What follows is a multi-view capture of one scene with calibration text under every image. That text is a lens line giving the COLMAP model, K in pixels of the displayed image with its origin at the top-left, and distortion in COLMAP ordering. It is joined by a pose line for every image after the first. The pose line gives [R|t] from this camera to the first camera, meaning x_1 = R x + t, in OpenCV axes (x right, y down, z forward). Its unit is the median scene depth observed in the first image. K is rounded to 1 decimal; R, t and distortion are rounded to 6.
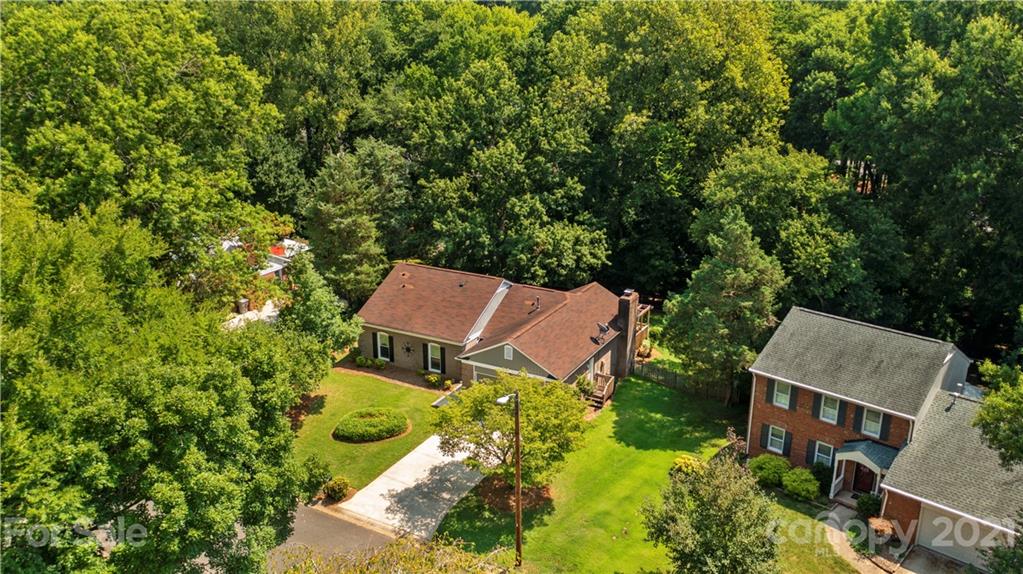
lens RADIAL K [[787.8, 0, 511.5], [0, 787.8, 287.0], [0, 0, 1]] dist [-0.003289, 0.001824]
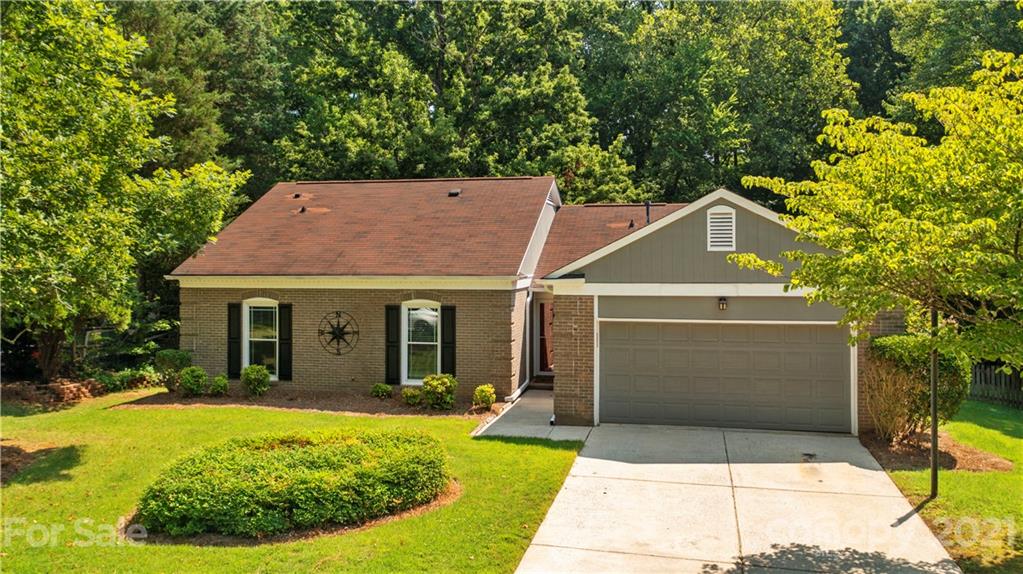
lens RADIAL K [[787.8, 0, 511.5], [0, 787.8, 287.0], [0, 0, 1]] dist [-0.003289, 0.001824]
pose [[0.959925, -0.011702, 0.280012, -0.184294], [0.086209, 0.963013, -0.255292, 0.186928], [-0.266667, 0.269201, 0.925429, 0.751155]]
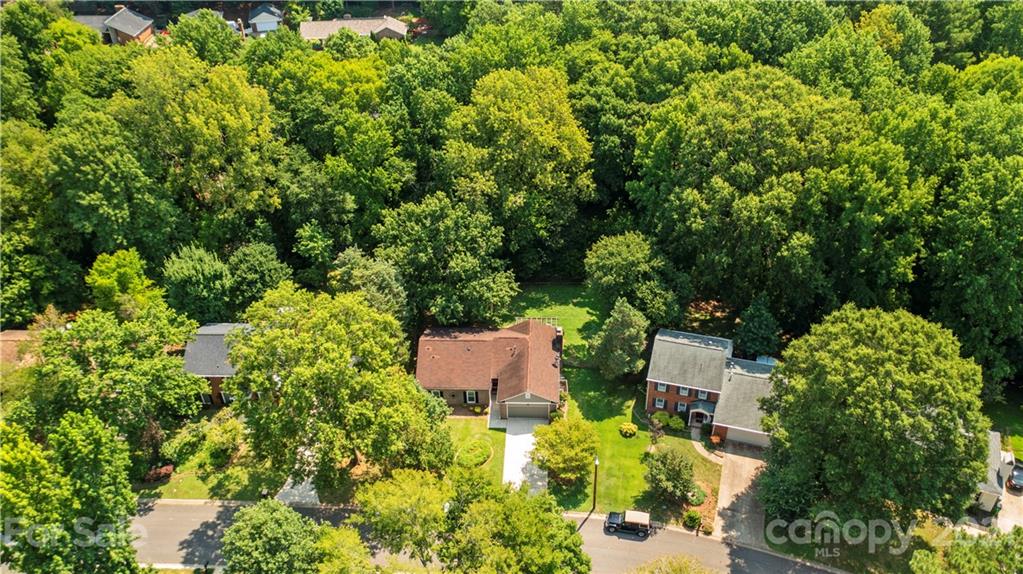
lens RADIAL K [[787.8, 0, 511.5], [0, 787.8, 287.0], [0, 0, 1]] dist [-0.003289, 0.001824]
pose [[0.903385, -0.274941, 0.329094, -0.613556], [0.165853, 0.931712, 0.323118, -0.810275], [-0.395459, -0.237319, 0.887295, -0.647497]]
